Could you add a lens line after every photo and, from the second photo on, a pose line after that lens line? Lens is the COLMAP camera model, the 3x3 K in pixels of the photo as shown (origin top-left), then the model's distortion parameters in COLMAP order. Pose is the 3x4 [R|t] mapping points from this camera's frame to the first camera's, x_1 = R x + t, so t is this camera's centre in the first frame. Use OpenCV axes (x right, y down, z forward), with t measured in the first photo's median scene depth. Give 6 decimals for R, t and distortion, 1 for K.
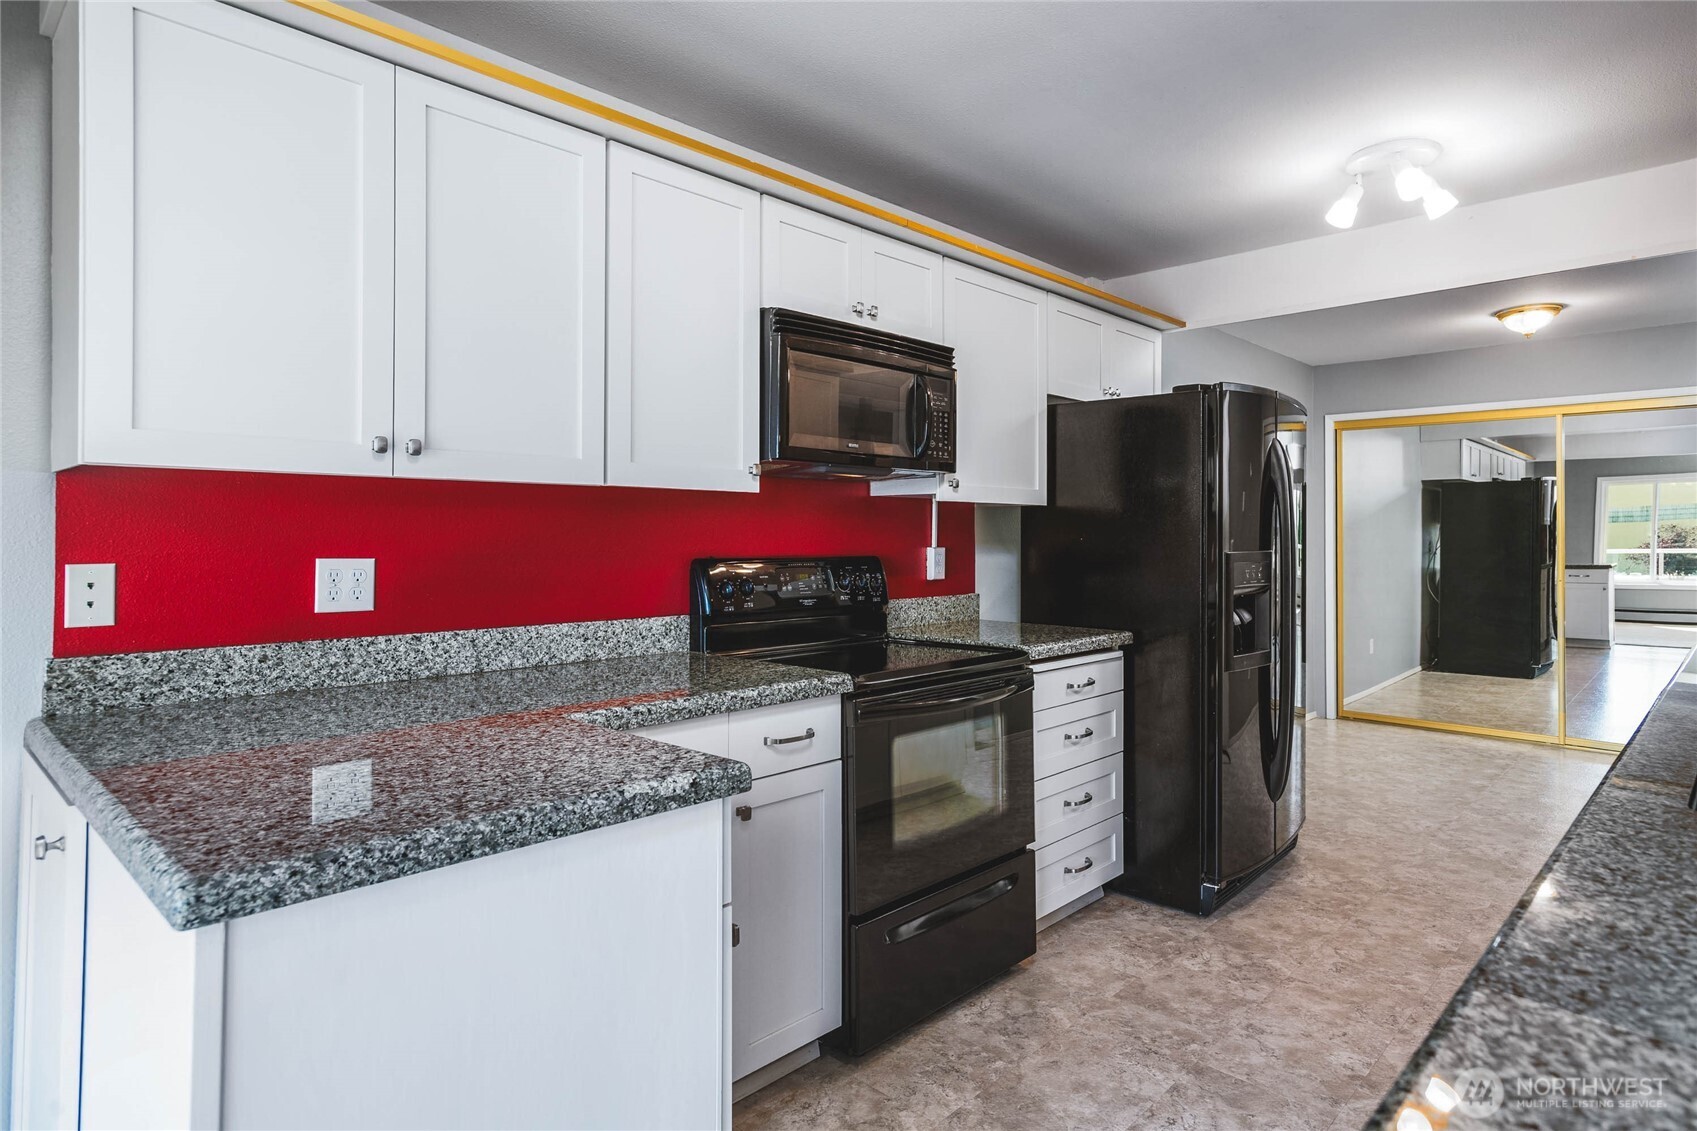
lens RADIAL K [[931.5, 0, 871.7], [0, 931.5, 526.1], [0, 0, 1]] dist [-0.000893, 0.000204]
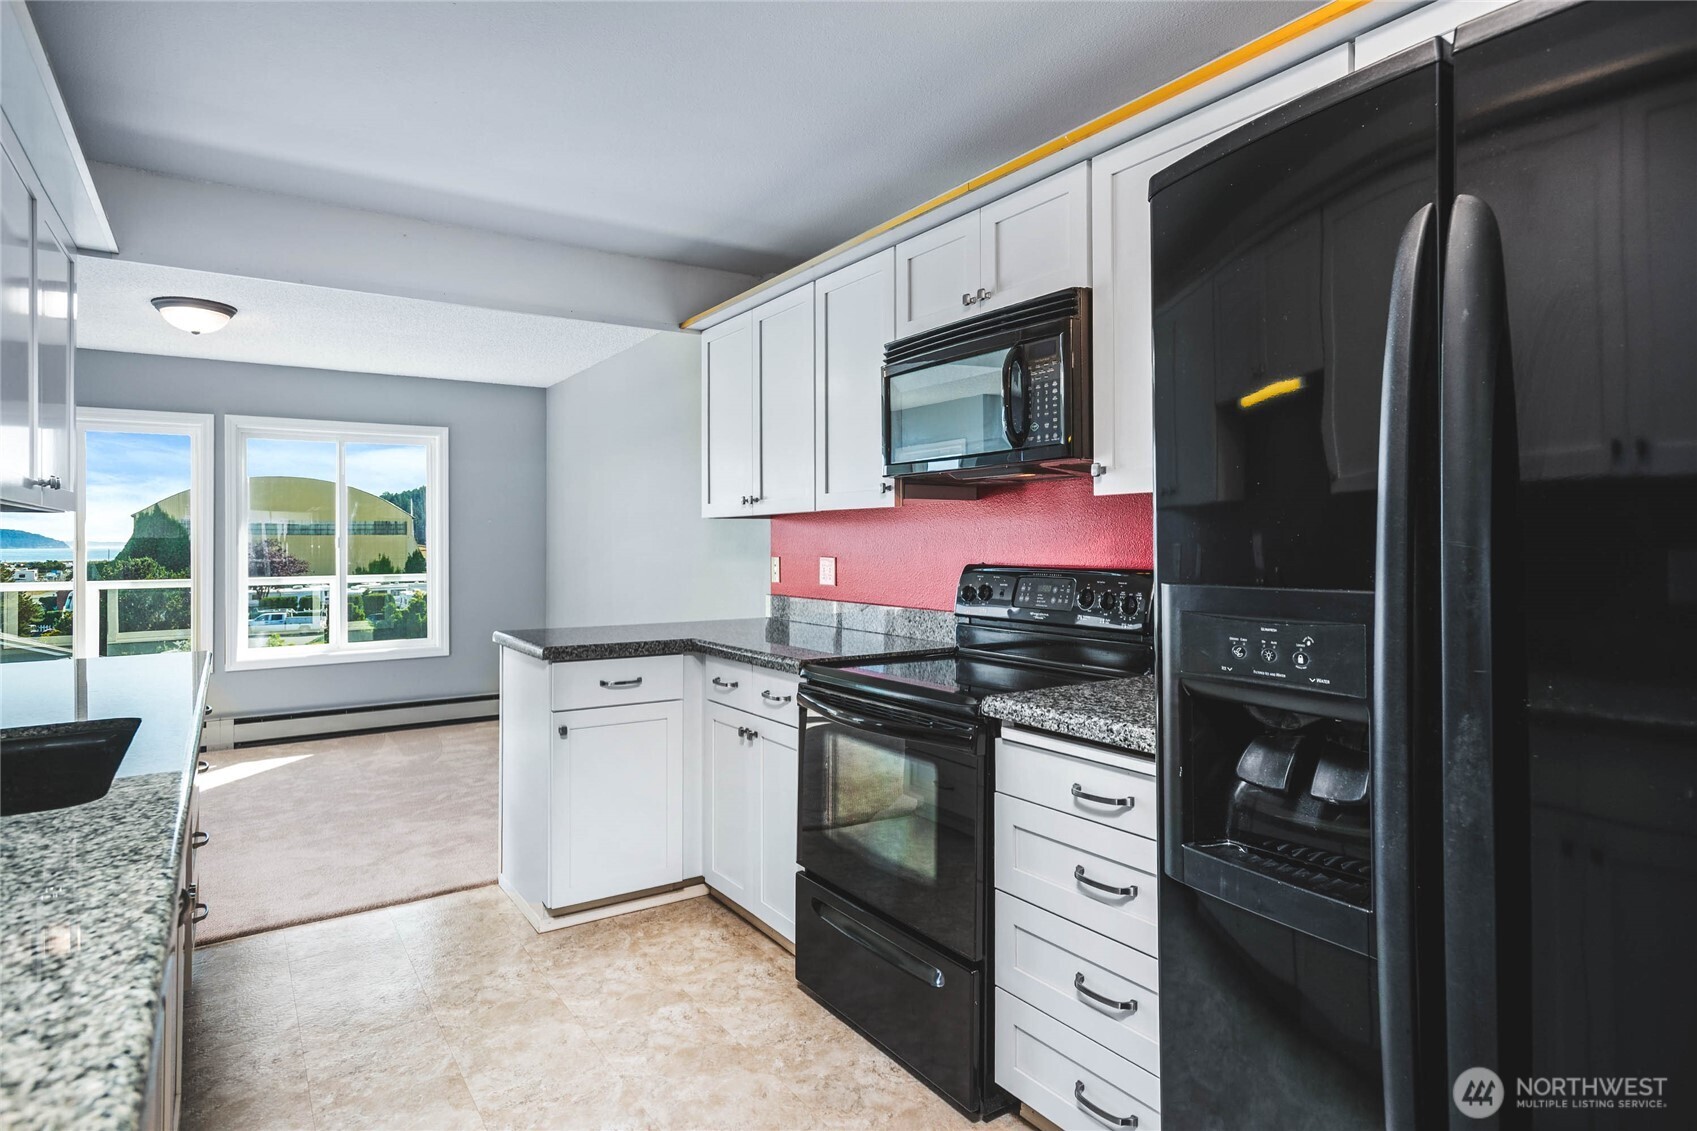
lens RADIAL K [[939.2, 0, 843.2], [0, 939.2, 529.2], [0, 0, 1]] dist [0.007407, 0.000941]
pose [[-0.231139, -0.010792, -0.972861, 0.635092], [0.023711, 0.999579, -0.016722, 0.005562], [0.972632, -0.026932, -0.230786, 0.741743]]
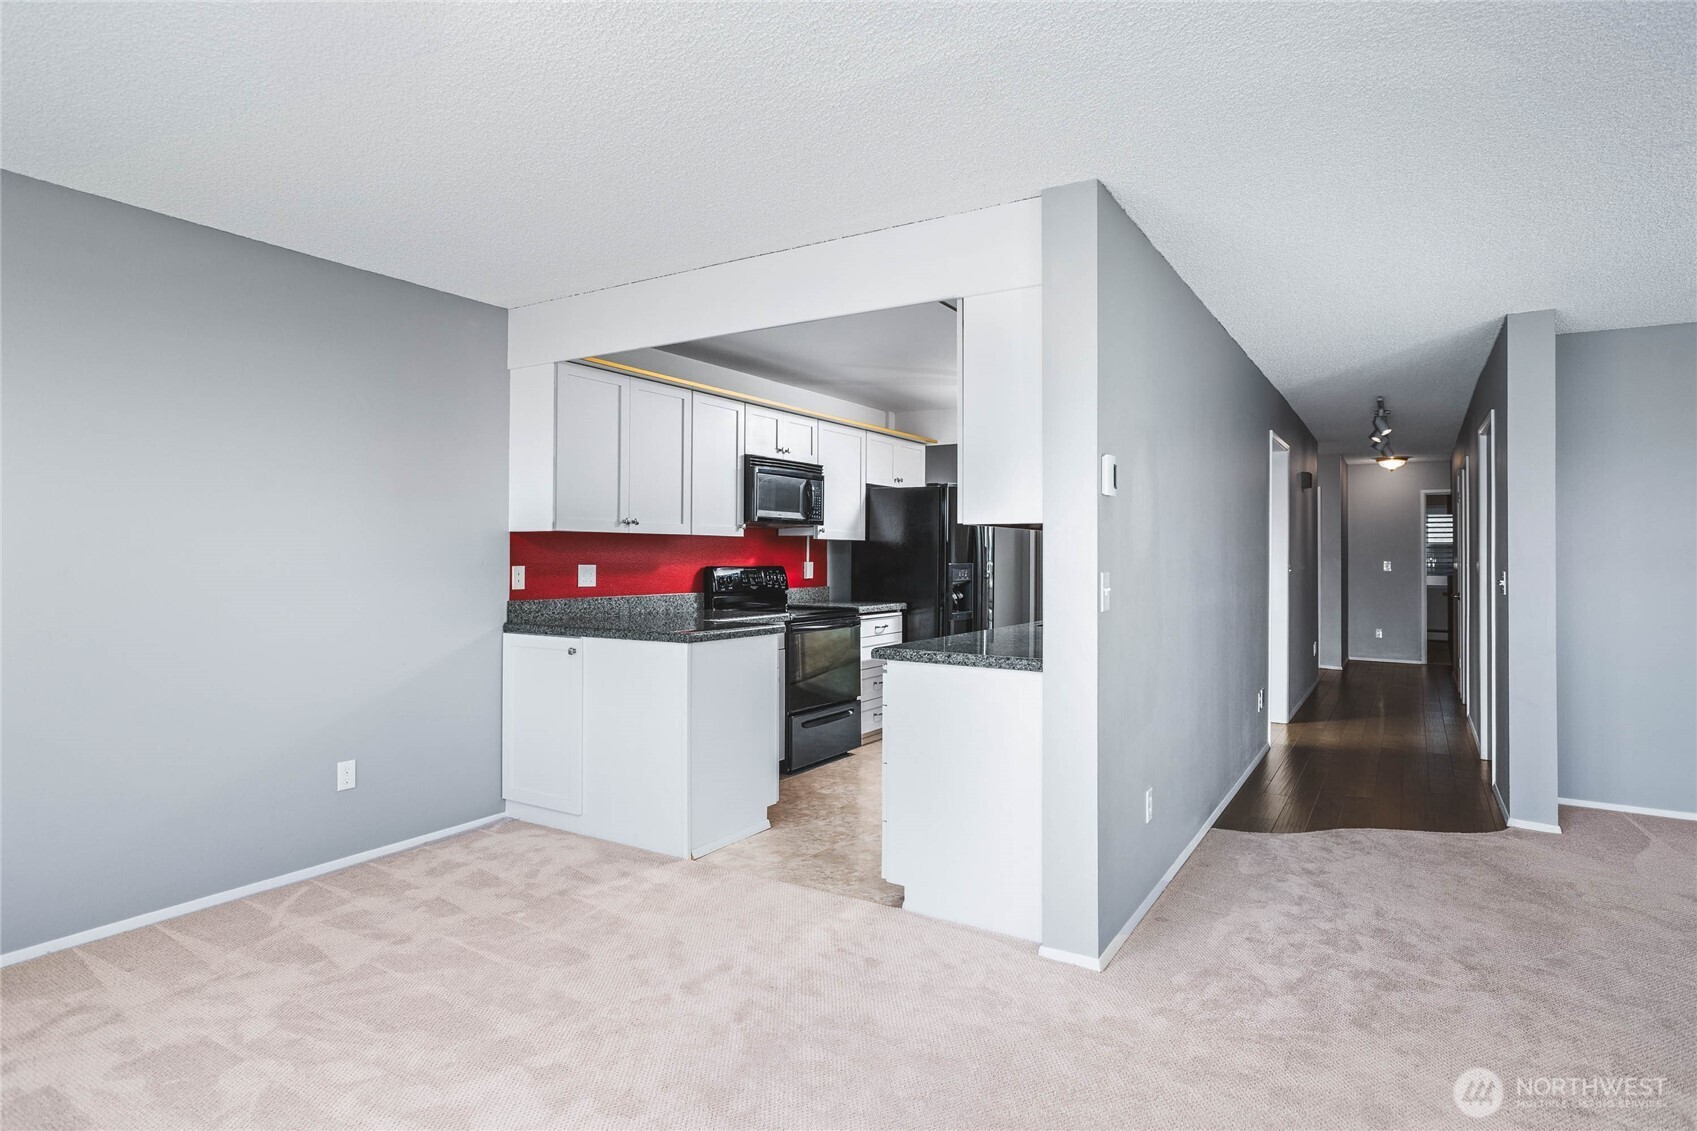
lens RADIAL K [[881.4, 0, 856.0], [0, 881.4, 557.3], [0, 0, 1]] dist [0.003457, 0.001009]
pose [[0.981082, 0.004116, 0.193551, -0.234467], [-0.007005, 0.999874, 0.014243, -0.016405], [-0.193468, -0.015329, 0.980987, -1.007930]]
